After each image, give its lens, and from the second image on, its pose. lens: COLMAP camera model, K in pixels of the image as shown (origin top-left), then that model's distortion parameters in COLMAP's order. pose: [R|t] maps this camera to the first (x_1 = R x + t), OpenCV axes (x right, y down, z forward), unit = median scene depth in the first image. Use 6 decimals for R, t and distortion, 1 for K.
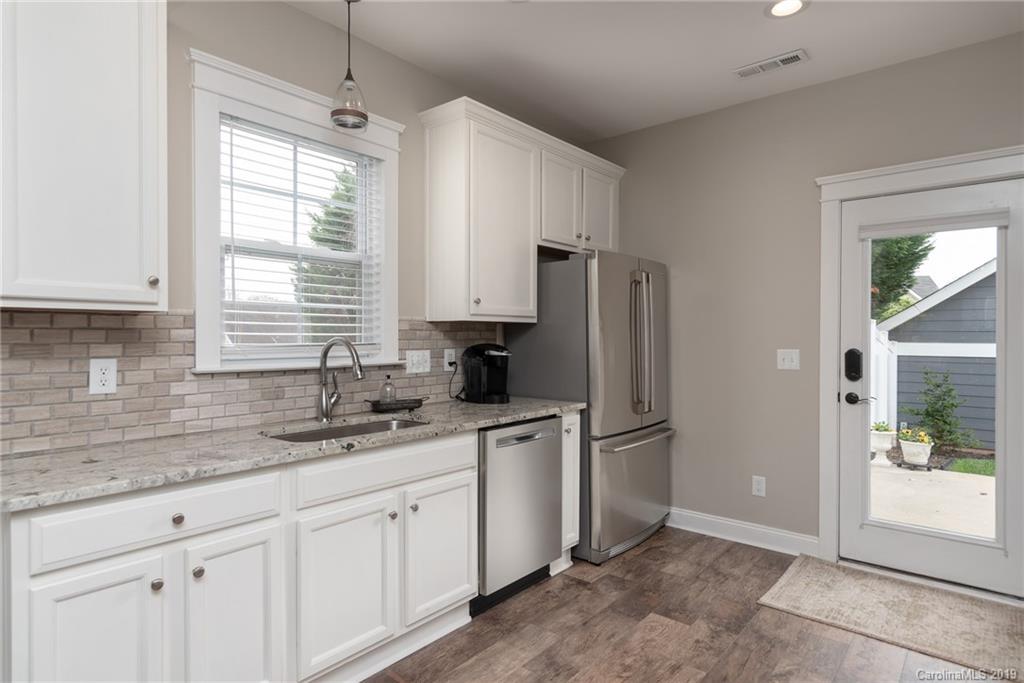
lens RADIAL K [[570.7, 0, 505.8], [0, 570.7, 339.8], [0, 0, 1]] dist [0.009667, -0.003301]
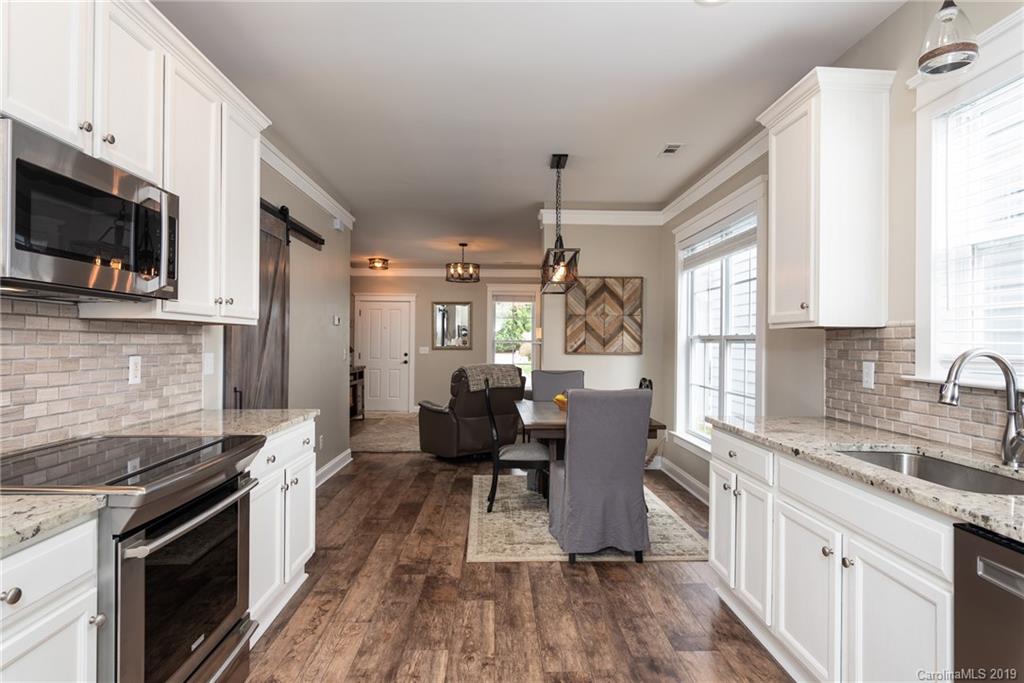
lens RADIAL K [[570.7, 0, 522.3], [0, 570.7, 339.0], [0, 0, 1]] dist [0.009667, -0.003301]
pose [[-0.733480, -0.010111, -0.679636, 0.524790], [-0.013342, 0.999911, -0.000477, -0.005727], [0.679580, 0.008718, -0.733550, 0.940645]]
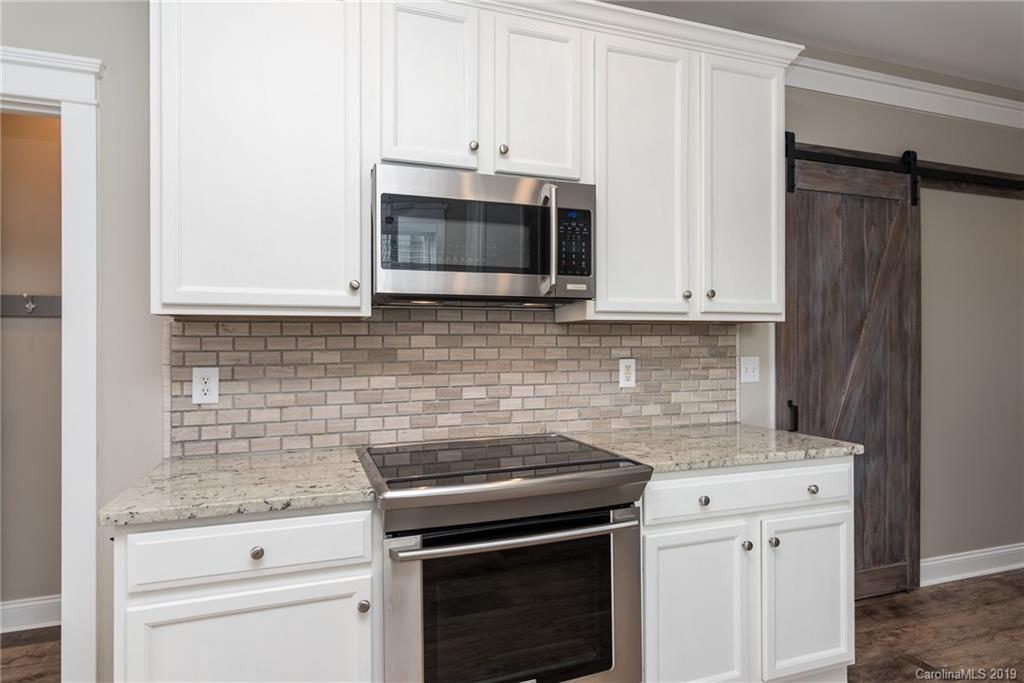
lens RADIAL K [[570.7, 0, 506.6], [0, 570.7, 339.2], [0, 0, 1]] dist [0.009667, -0.003301]
pose [[-0.859134, 0.004986, 0.511726, 0.108678], [0.007385, 0.999969, 0.002655, -0.005234], [-0.511697, 0.006060, -0.859145, 0.735000]]
